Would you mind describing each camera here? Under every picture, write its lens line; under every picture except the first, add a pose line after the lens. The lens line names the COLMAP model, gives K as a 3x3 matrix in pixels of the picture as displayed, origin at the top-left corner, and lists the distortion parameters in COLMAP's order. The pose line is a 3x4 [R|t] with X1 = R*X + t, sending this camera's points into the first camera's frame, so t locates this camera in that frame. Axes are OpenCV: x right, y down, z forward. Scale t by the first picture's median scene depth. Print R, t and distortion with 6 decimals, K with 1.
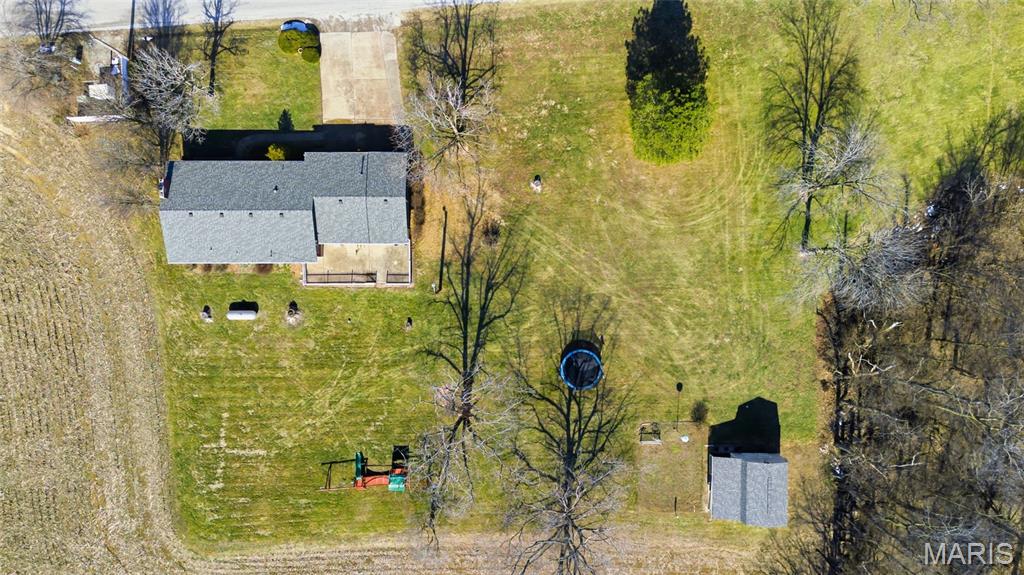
lens RADIAL K [[719.7, 0, 512.0], [0, 719.7, 287.5], [0, 0, 1]] dist [0.083951, -0.080087]
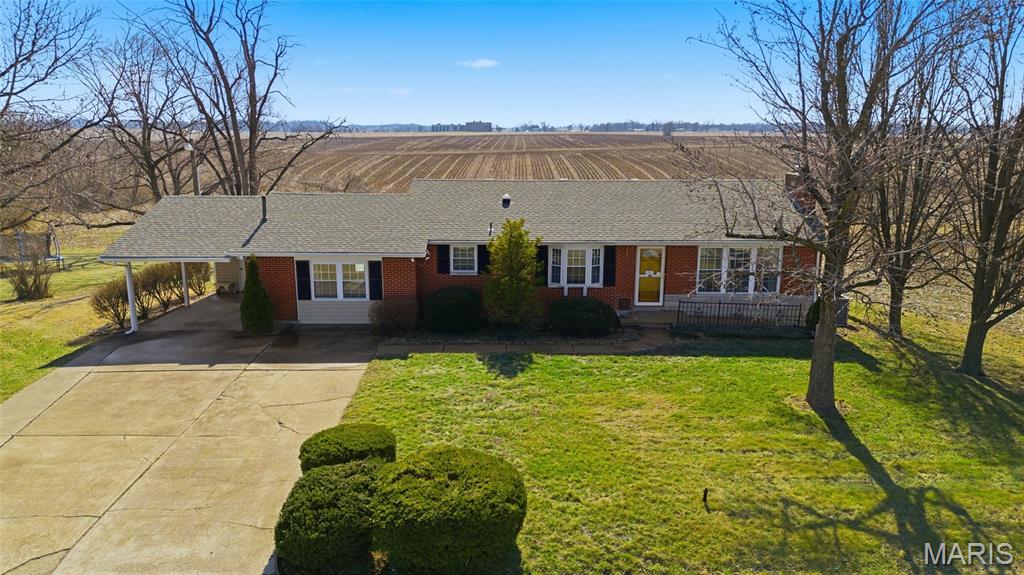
lens RADIAL K [[719.7, 0, 512.0], [0, 719.7, 287.5], [0, 0, 1]] dist [0.083951, -0.080087]
pose [[-0.999844, -0.007204, 0.016147, -0.310516], [0.017353, -0.224829, 0.974244, -0.469578], [-0.003388, 0.974372, 0.224919, 0.891306]]
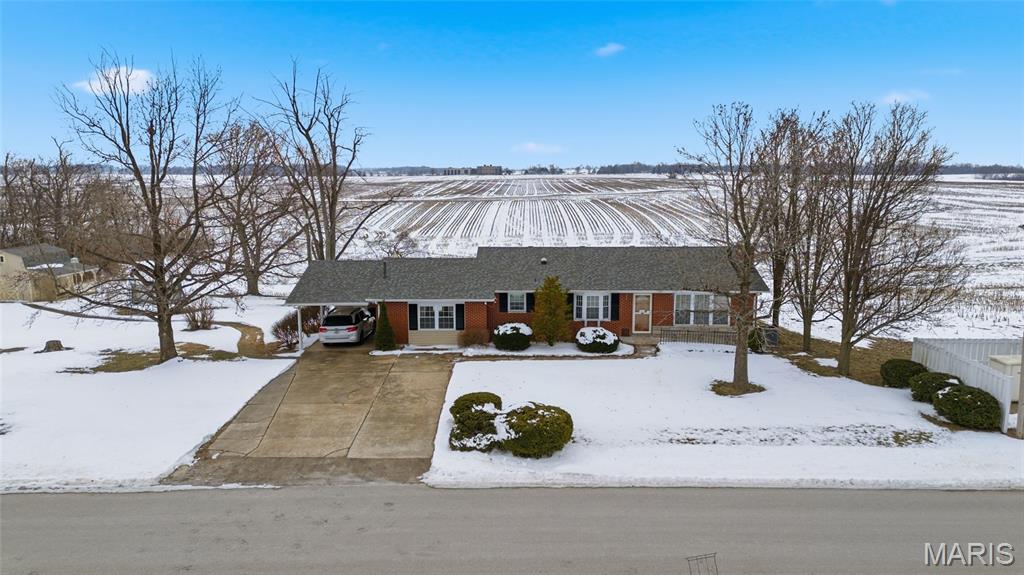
lens RADIAL K [[720.7, 0, 509.1], [0, 720.7, 280.6], [0, 0, 1]] dist [0.097036, -0.080702]
pose [[-0.999466, -0.002762, 0.032569, -0.294004], [0.032586, -0.162297, 0.986204, -0.626508], [0.002561, 0.986738, 0.162300, 0.858802]]
